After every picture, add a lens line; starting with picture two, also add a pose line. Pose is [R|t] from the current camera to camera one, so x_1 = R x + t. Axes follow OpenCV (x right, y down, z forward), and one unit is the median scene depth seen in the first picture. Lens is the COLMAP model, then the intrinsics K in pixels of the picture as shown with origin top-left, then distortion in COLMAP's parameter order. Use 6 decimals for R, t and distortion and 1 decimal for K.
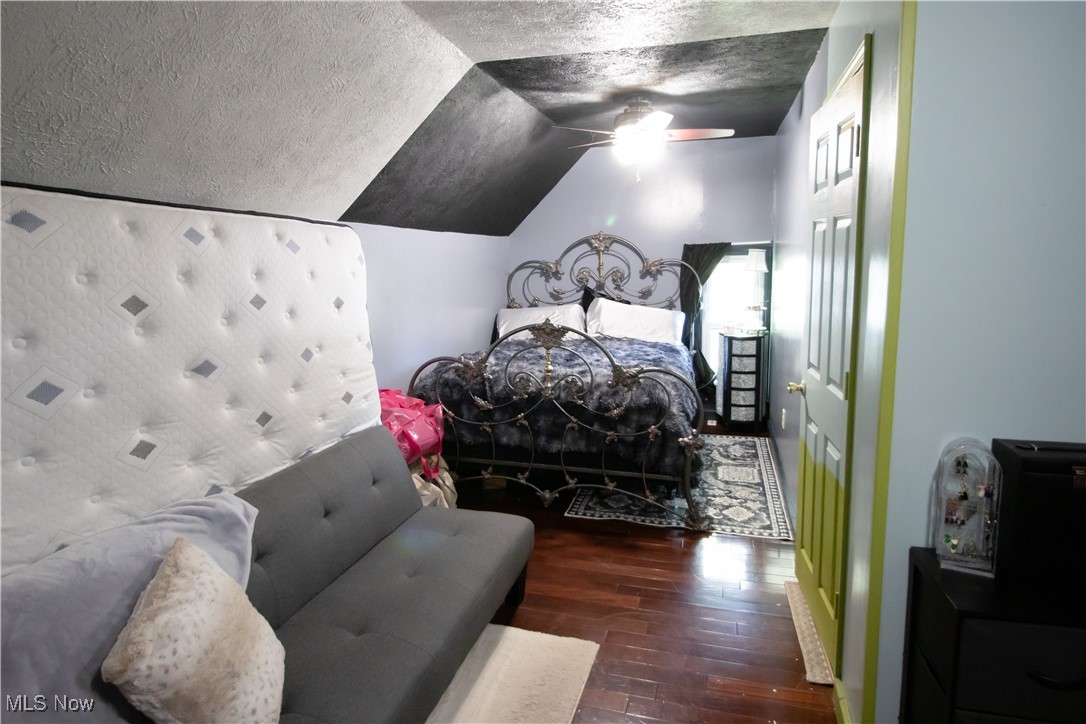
lens RADIAL K [[653.4, 0, 523.4], [0, 653.4, 342.6], [0, 0, 1]] dist [-0.000805, -0.001301]
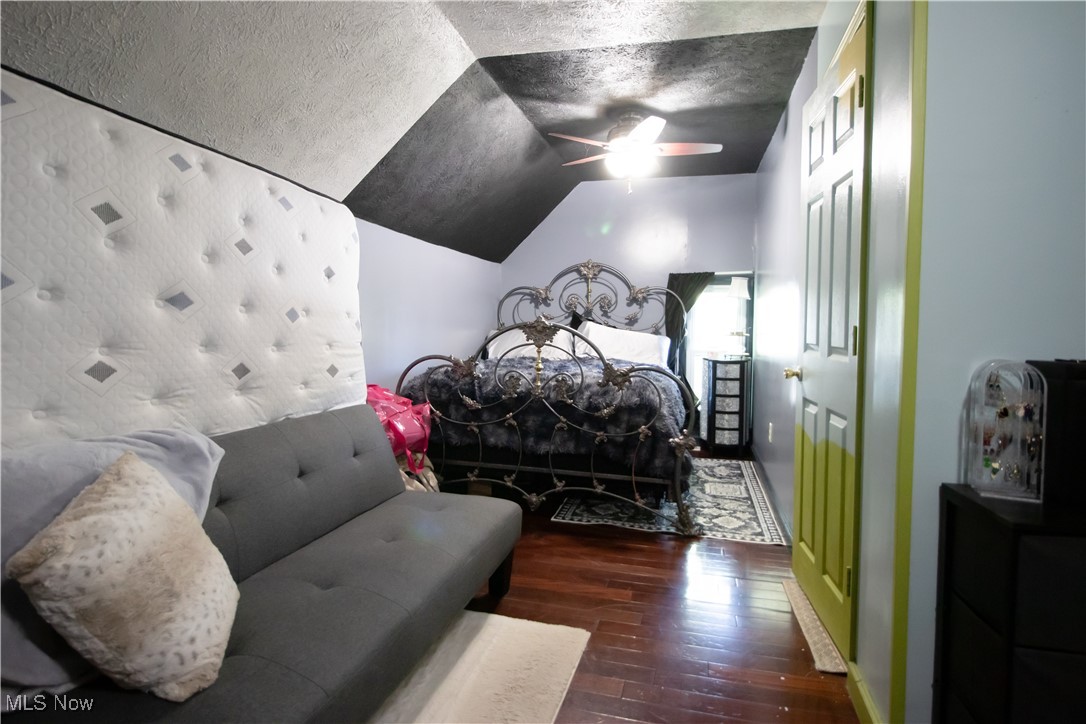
lens RADIAL K [[616.4, 0, 526.1], [0, 616.4, 341.4], [0, 0, 1]] dist [-0.002601, -0.003777]
pose [[0.999153, 0.031352, 0.026643, -0.007288], [-0.028369, 0.993985, -0.105780, 0.101771], [-0.029799, 0.104935, 0.994033, 0.064898]]
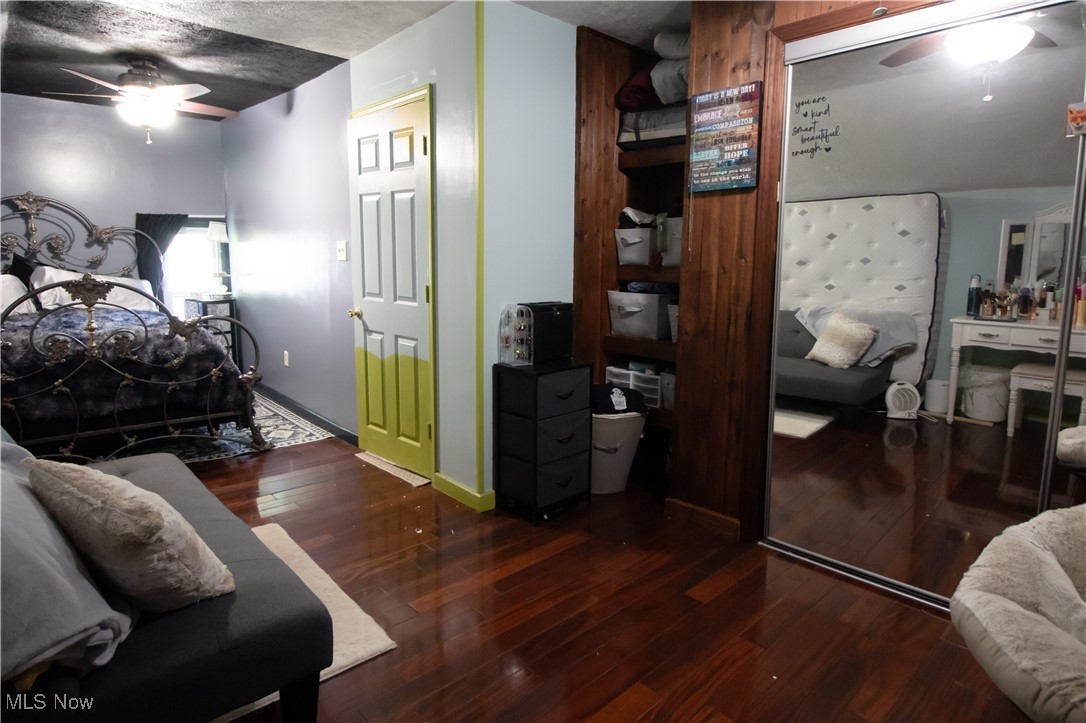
lens RADIAL K [[625.5, 0, 555.2], [0, 625.5, 342.0], [0, 0, 1]] dist [0.000403, -0.001520]
pose [[0.505365, -0.100904, 0.856986, -0.408462], [0.092260, 0.993765, 0.062603, 0.067296], [-0.857959, 0.047429, 0.511523, -0.045146]]
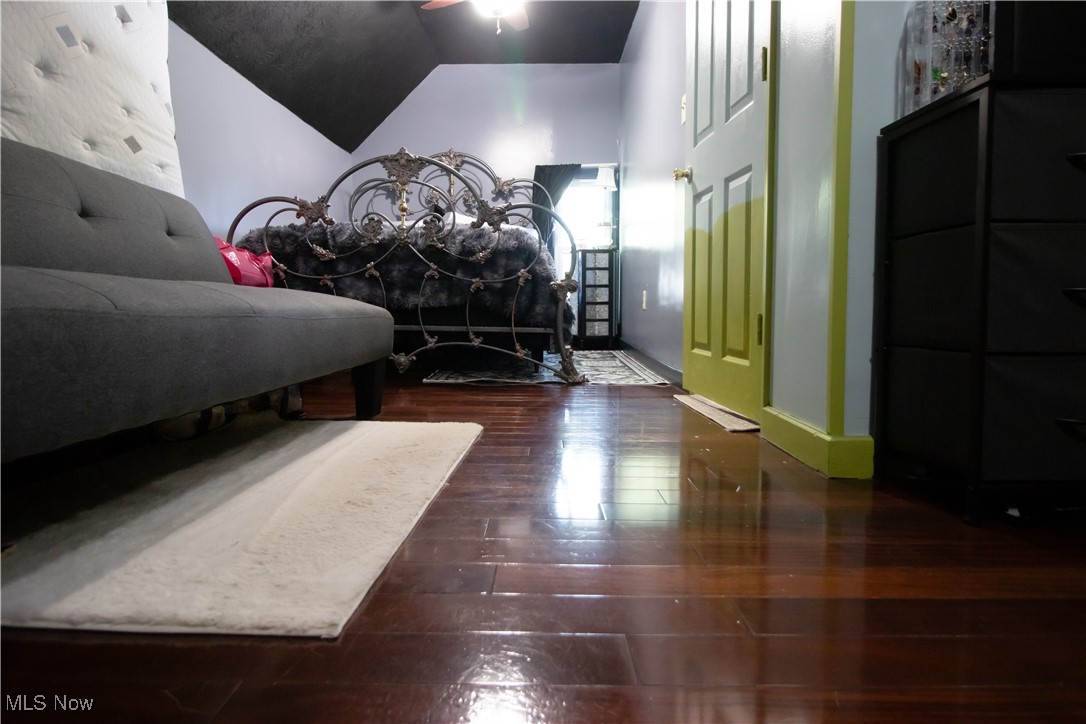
lens RADIAL K [[620.9, 0, 536.9], [0, 620.9, 345.4], [0, 0, 1]] dist [0.003845, -0.013270]
pose [[0.960722, 0.001290, 0.277509, -0.020577], [0.020294, 0.996985, -0.074894, 0.291101], [-0.276769, 0.077584, 0.957799, 0.176732]]
